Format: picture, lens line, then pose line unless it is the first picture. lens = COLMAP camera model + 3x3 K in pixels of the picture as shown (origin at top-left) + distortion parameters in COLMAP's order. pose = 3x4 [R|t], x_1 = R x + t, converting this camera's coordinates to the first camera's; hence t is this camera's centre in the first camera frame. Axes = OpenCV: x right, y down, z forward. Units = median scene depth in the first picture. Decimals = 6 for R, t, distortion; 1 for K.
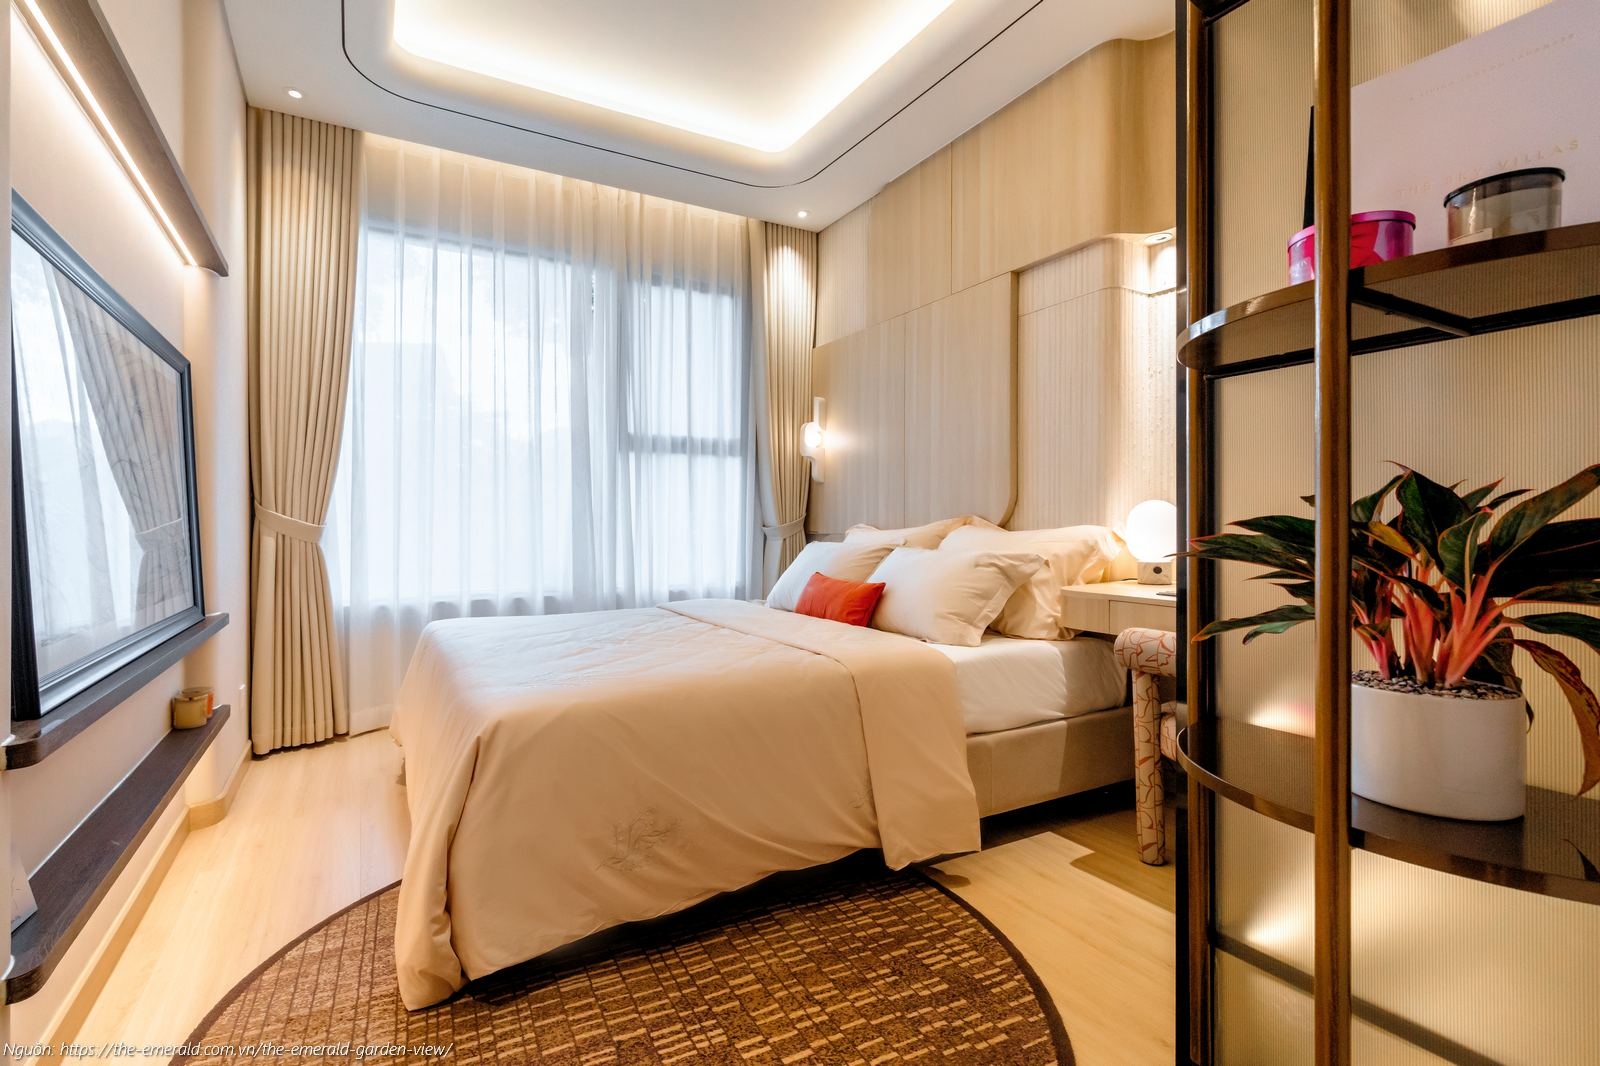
lens RADIAL K [[712.4, 0, 782.8], [0, 712.4, 514.7], [0, 0, 1]] dist [0.000762, -0.000495]
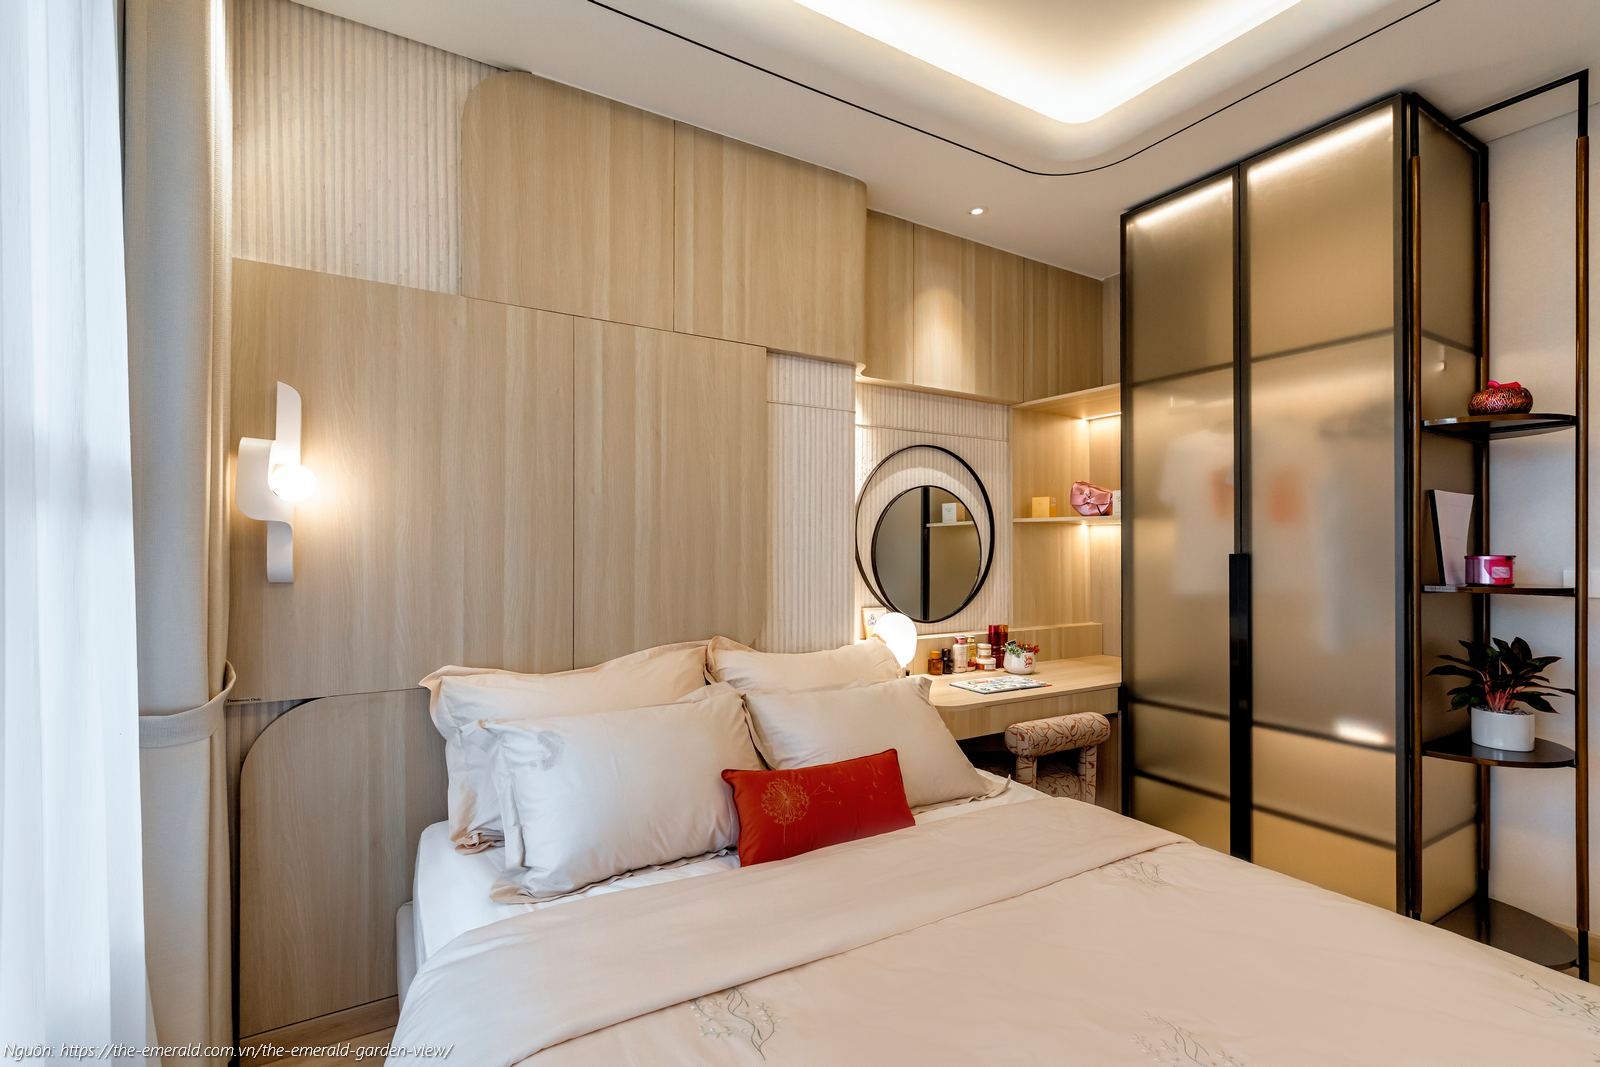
lens RADIAL K [[719.8, 0, 781.6], [0, 719.8, 551.1], [0, 0, 1]] dist [-0.000932, -0.000558]
pose [[-0.012861, 0.003816, 0.999910, -0.432915], [-0.010375, 0.999938, -0.003950, -0.073119], [-0.999863, -0.010425, -0.012820, 0.784820]]
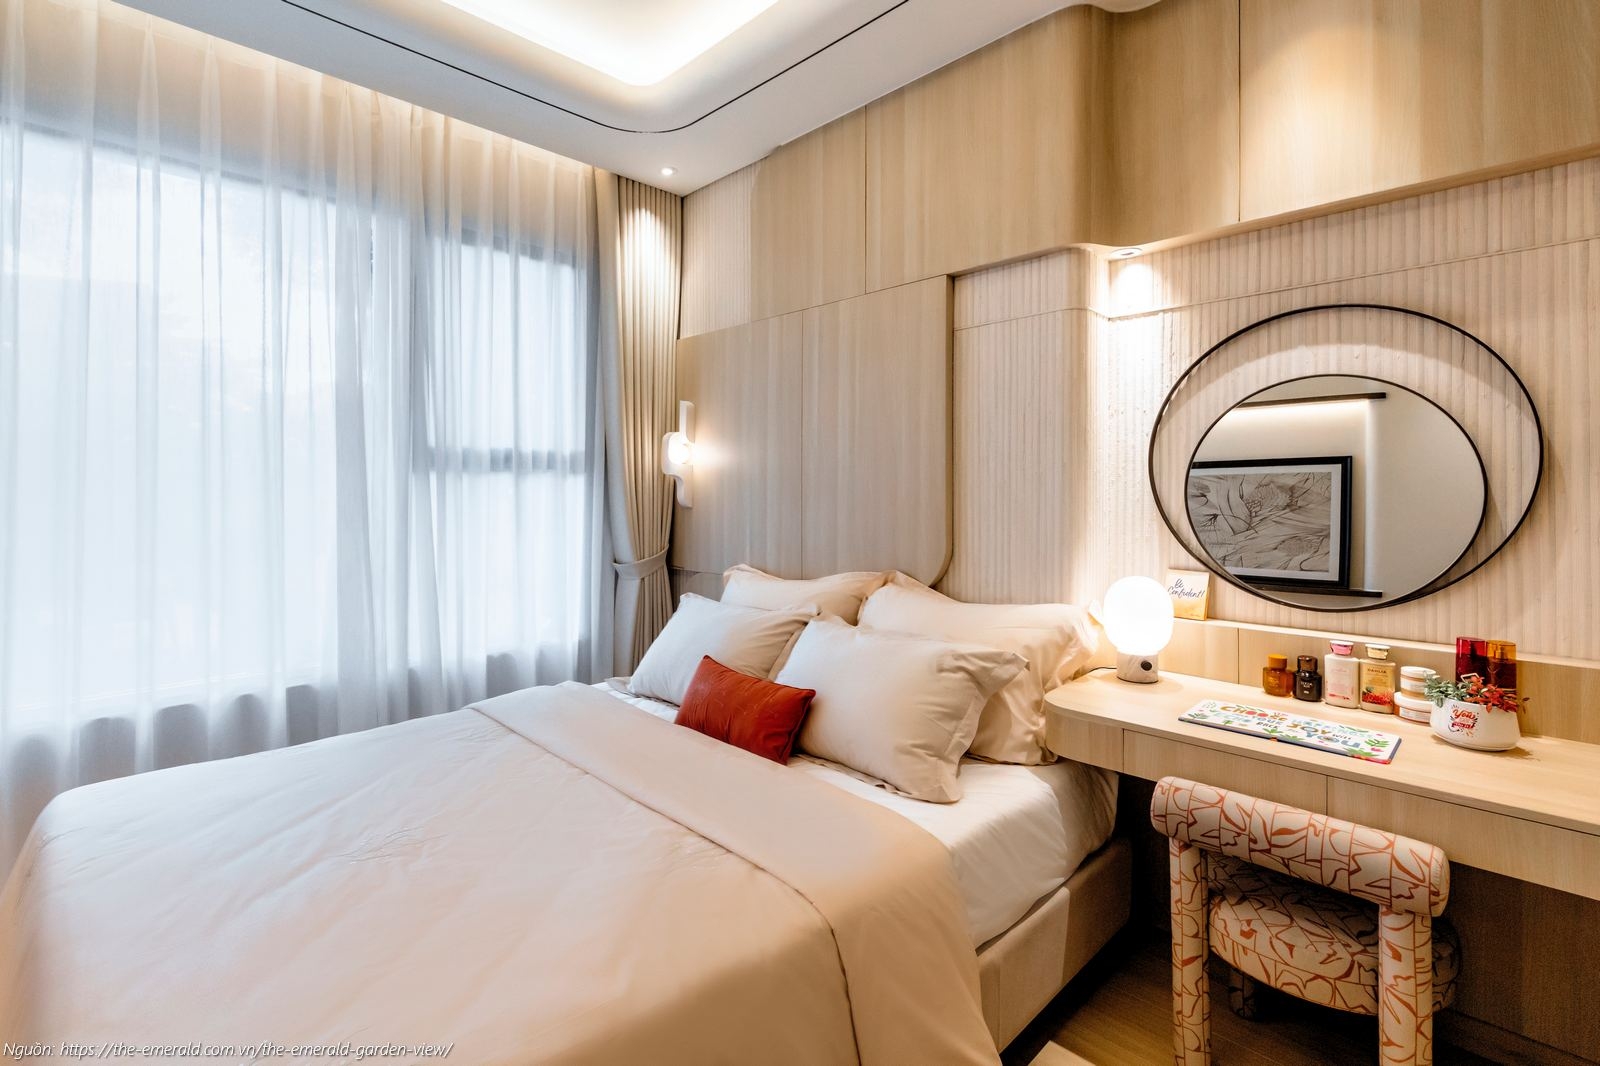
lens RADIAL K [[727.7, 0, 803.3], [0, 727.7, 498.0], [0, 0, 1]] dist [0.002144, -0.000252]
pose [[0.964030, 0.003049, 0.265777, -0.045450], [-0.006590, 0.999901, 0.012434, -0.074873], [-0.265713, -0.013738, 0.963954, 0.187183]]
